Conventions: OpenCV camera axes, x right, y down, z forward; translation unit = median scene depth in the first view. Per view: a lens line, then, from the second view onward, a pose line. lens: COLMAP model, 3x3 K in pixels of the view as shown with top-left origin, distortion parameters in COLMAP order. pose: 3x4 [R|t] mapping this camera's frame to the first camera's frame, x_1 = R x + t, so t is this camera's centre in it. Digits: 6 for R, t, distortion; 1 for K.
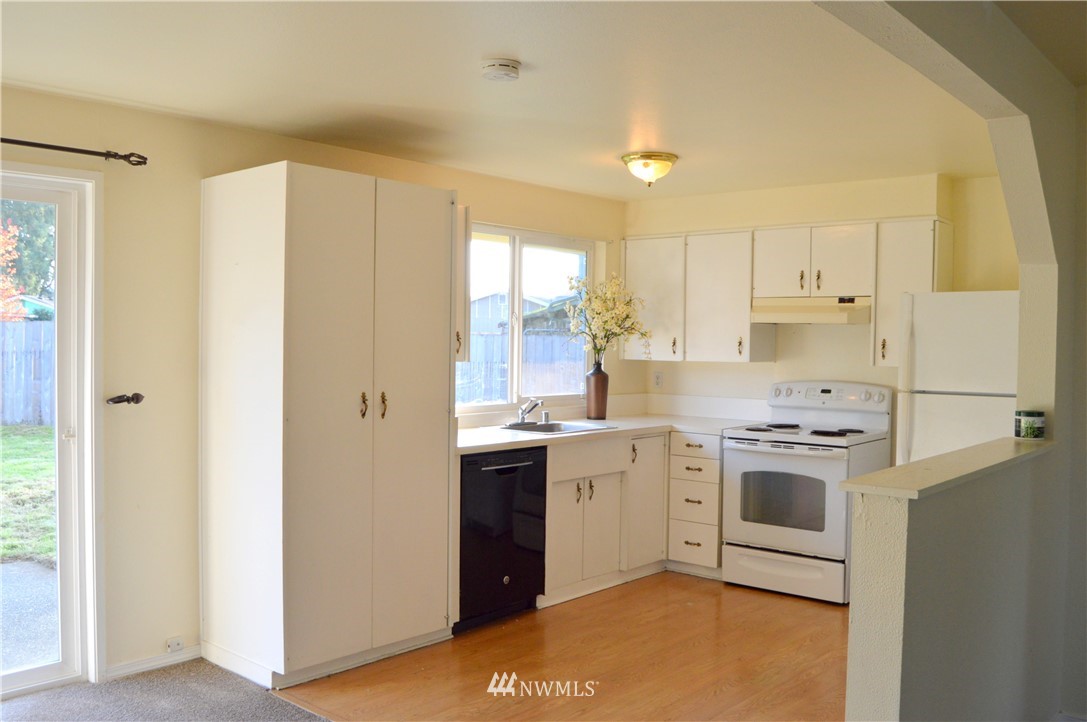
lens RADIAL K [[931.8, 0, 543.5], [0, 931.8, 361.0], [0, 0, 1]] dist [-0.080238, 0.003057]
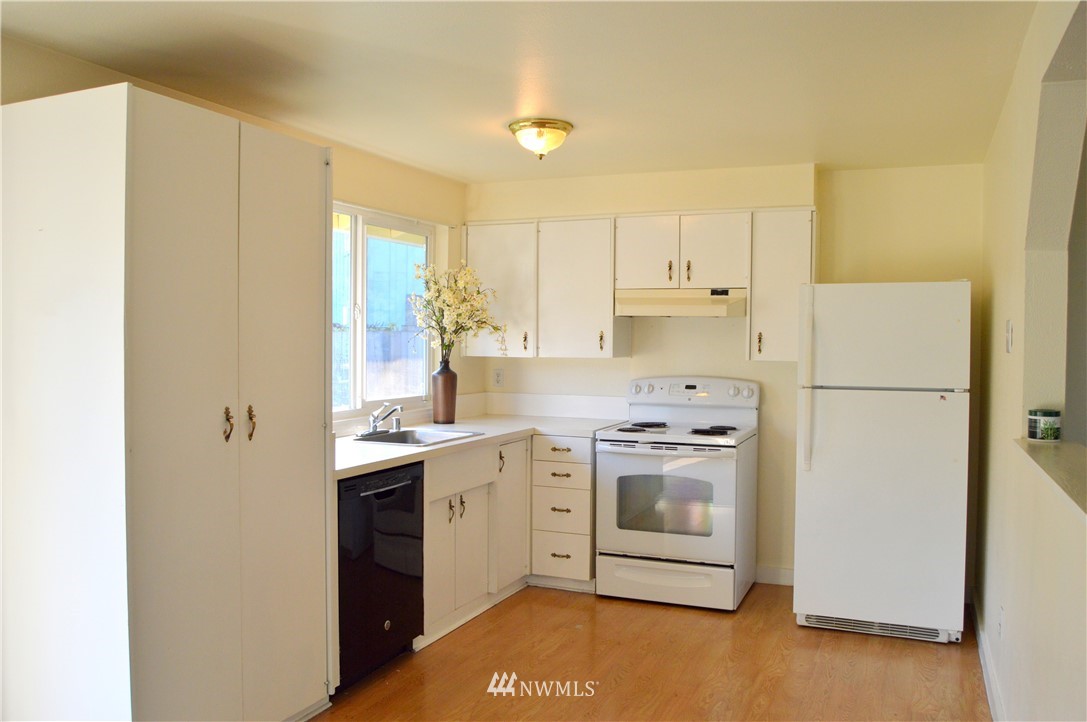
lens RADIAL K [[870.3, 0, 543.5], [0, 870.3, 361.0], [0, 0, 1]] dist [-0.082131, 0.010664]
pose [[0.953556, -0.014267, 0.300878, -0.115848], [0.011932, 0.999883, 0.009597, -0.005006], [-0.300980, -0.005561, 0.953614, 0.192379]]
